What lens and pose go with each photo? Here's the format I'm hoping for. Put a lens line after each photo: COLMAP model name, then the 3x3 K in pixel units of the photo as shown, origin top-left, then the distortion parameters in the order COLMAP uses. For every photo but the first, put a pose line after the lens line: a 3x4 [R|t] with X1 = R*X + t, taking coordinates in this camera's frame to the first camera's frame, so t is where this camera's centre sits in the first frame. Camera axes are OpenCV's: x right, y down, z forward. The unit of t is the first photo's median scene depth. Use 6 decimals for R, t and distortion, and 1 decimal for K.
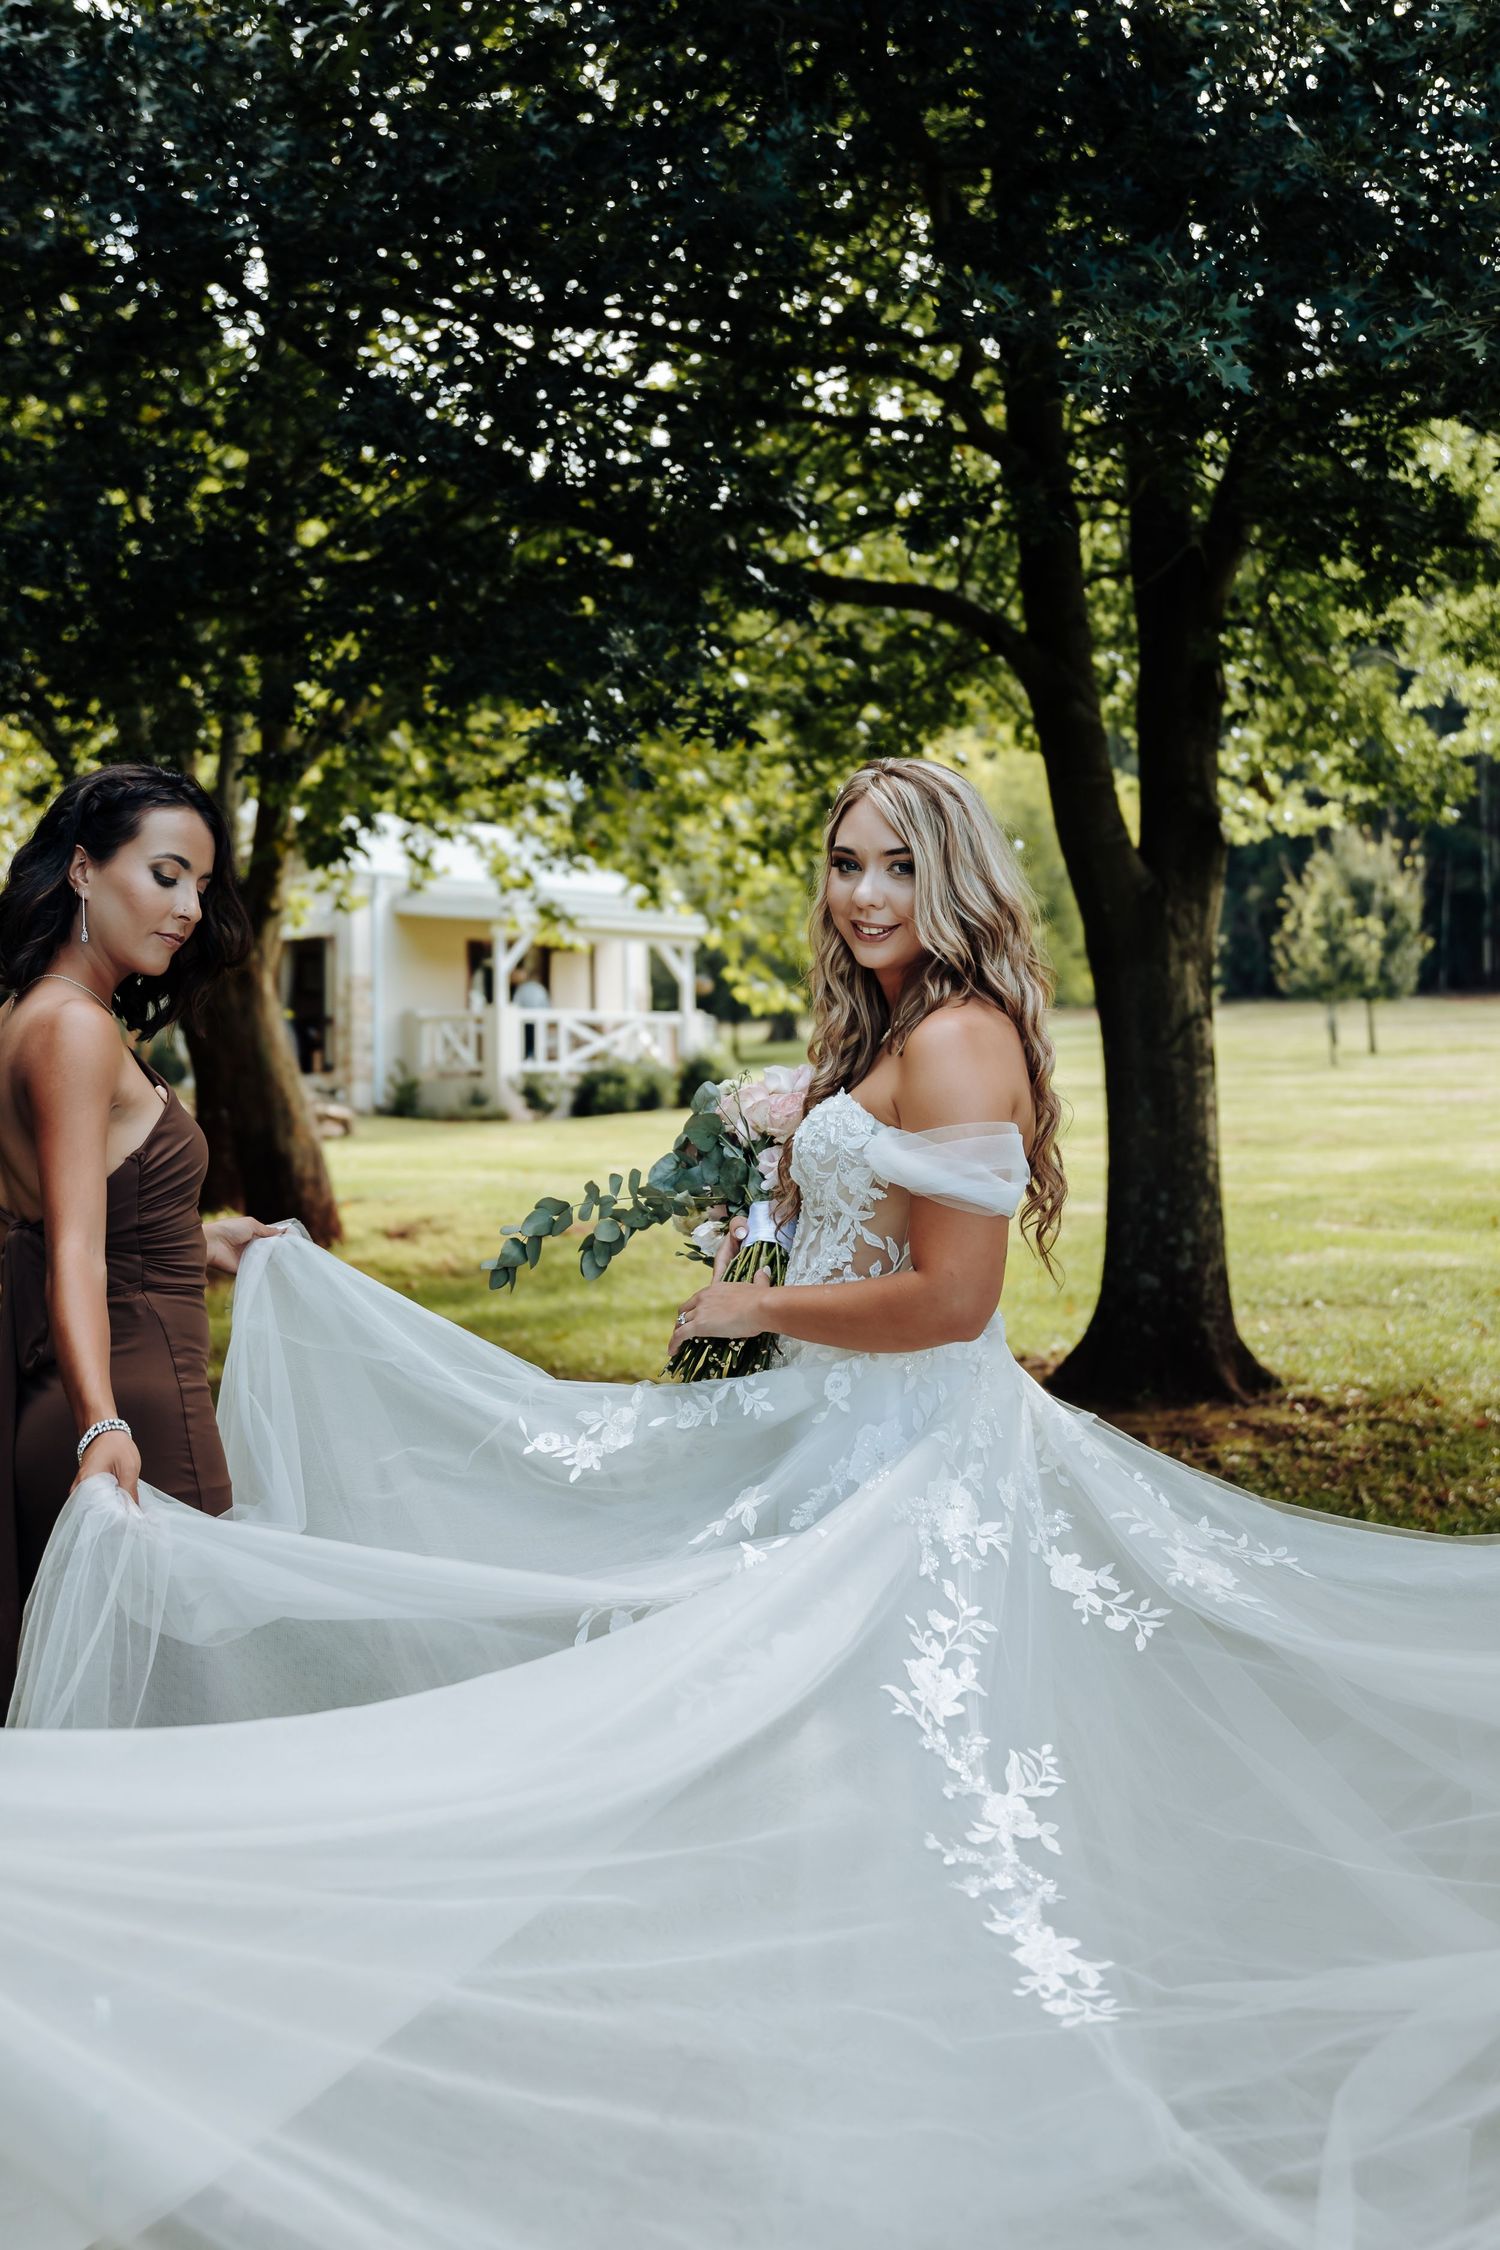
lens RADIAL K [[2565.7, 0, 755.0], [0, 2565.7, 1065.4], [0, 0, 1]] dist [-0.011162, -0.004661]
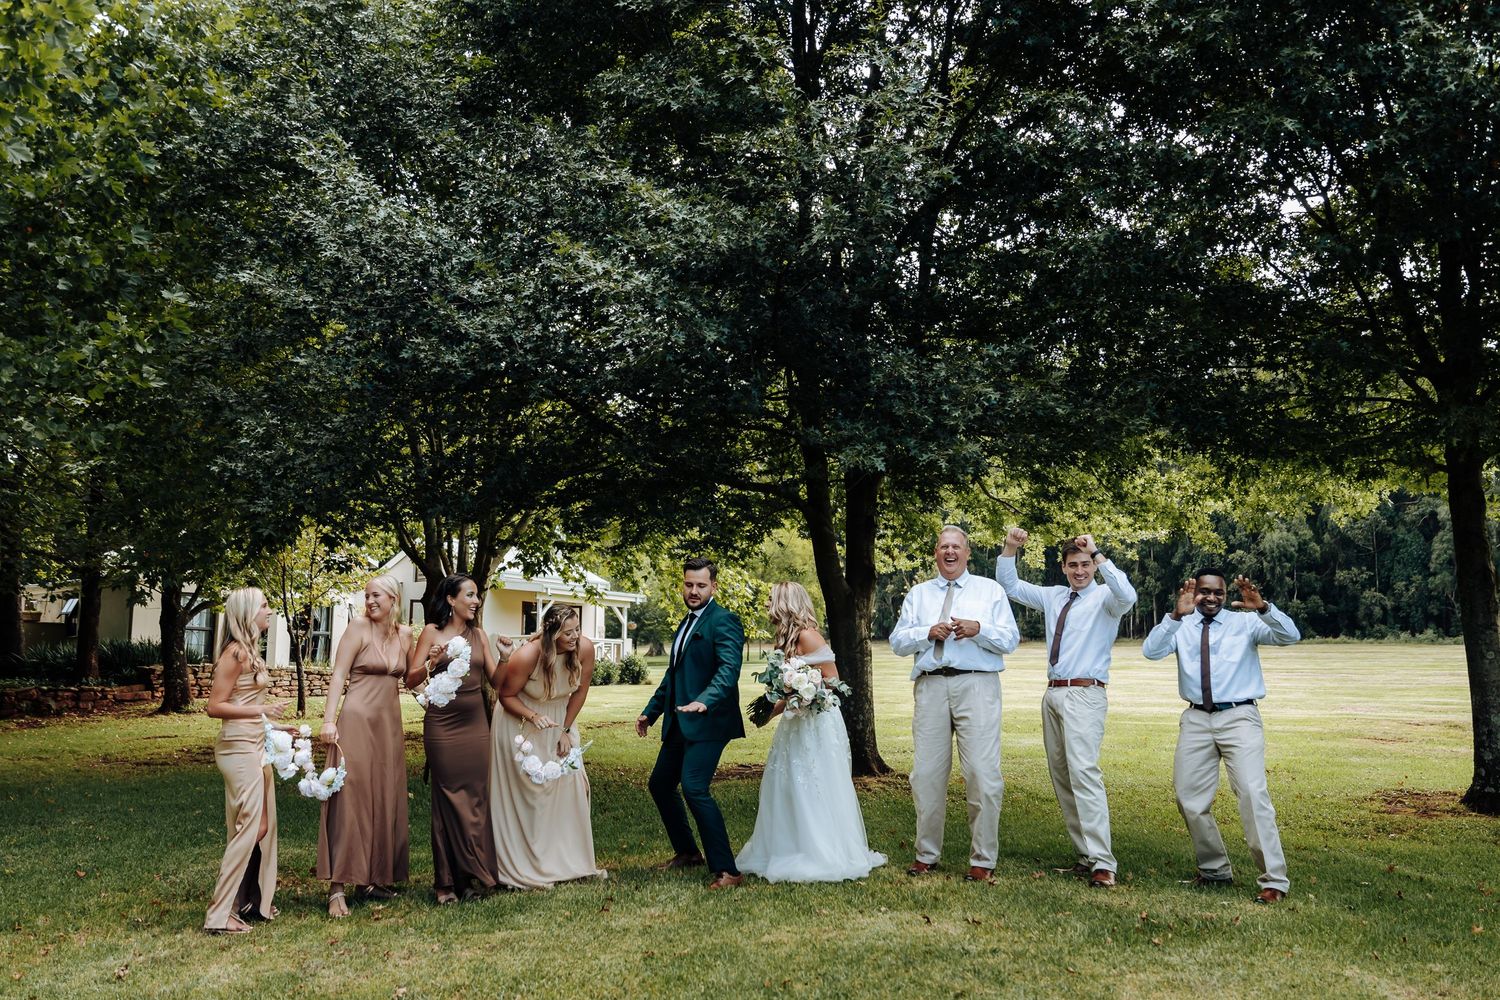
lens RADIAL K [[1249.9, 0, 757.2], [0, 1249.9, 549.9], [0, 0, 1]] dist [0.000517, 0.001480]
pose [[0.995827, 0.031605, 0.085618, -0.044167], [-0.023435, 0.995220, -0.094801, 0.010921], [-0.088205, 0.092398, 0.991808, -0.238000]]
